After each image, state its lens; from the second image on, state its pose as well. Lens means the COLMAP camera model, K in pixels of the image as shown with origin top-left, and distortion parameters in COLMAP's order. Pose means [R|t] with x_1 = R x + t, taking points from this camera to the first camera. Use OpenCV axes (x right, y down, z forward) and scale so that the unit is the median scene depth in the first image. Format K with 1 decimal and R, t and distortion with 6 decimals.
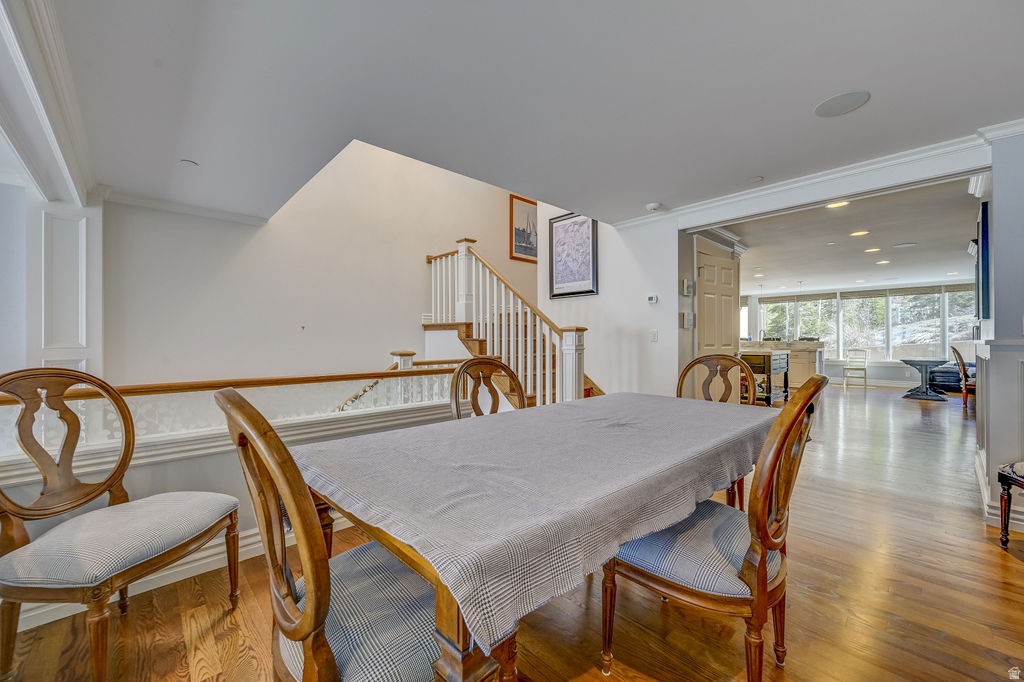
lens RADIAL K [[404.9, 0, 510.8], [0, 404.9, 337.4], [0, 0, 1]] dist [0.002278, 0.000427]
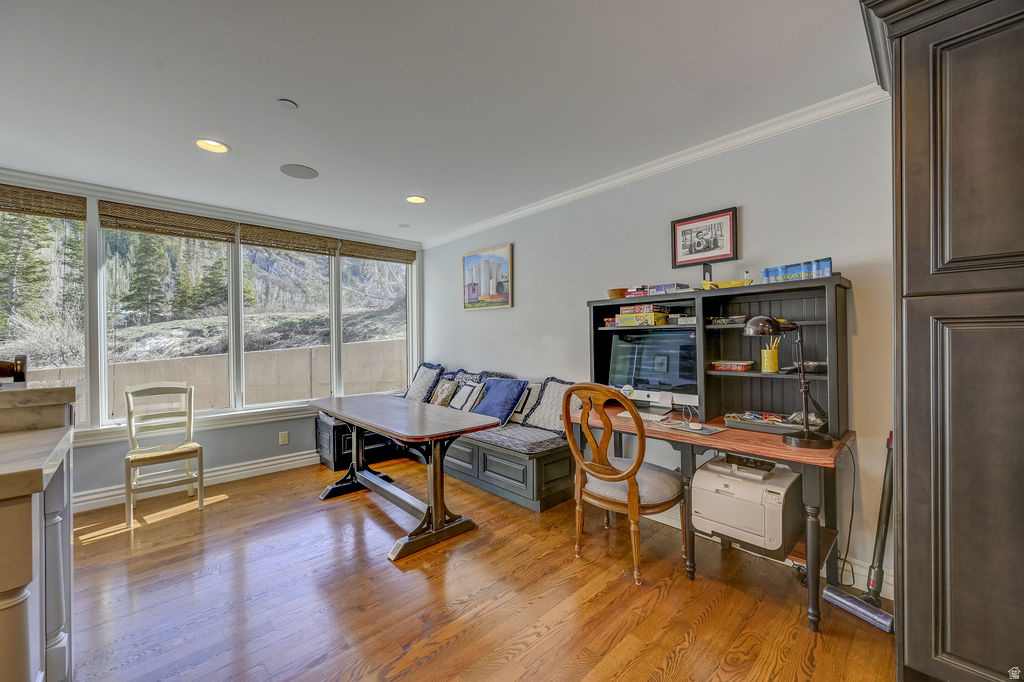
lens RADIAL K [[399.9, 0, 514.8], [0, 399.9, 340.5], [0, 0, 1]] dist [-0.002015, -0.000125]
pose [[-0.009369, 0.000623, 0.999956, 0.978865], [0.001968, 0.999998, -0.000604, -0.014860], [-0.999954, 0.001962, -0.009371, 1.329734]]
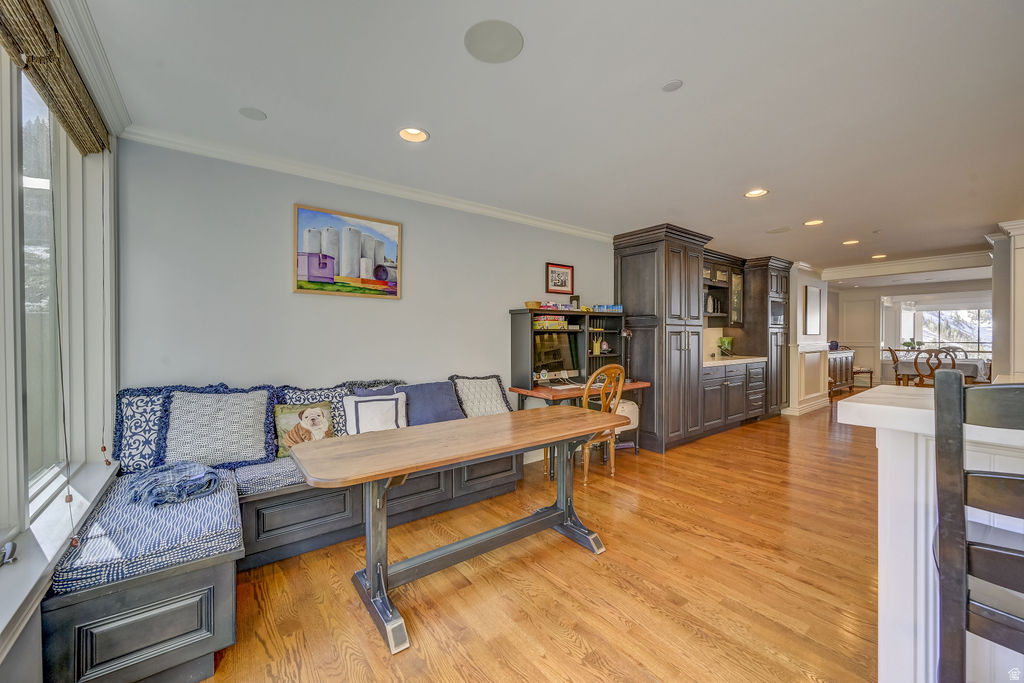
lens RADIAL K [[399.9, 0, 514.8], [0, 399.9, 341.0], [0, 0, 1]] dist [-0.002015, -0.000125]
pose [[-0.995205, 0.004655, 0.097697, 1.455409], [0.004913, 0.999985, 0.002400, -0.013381], [-0.097684, 0.002868, -0.995213, 1.897567]]
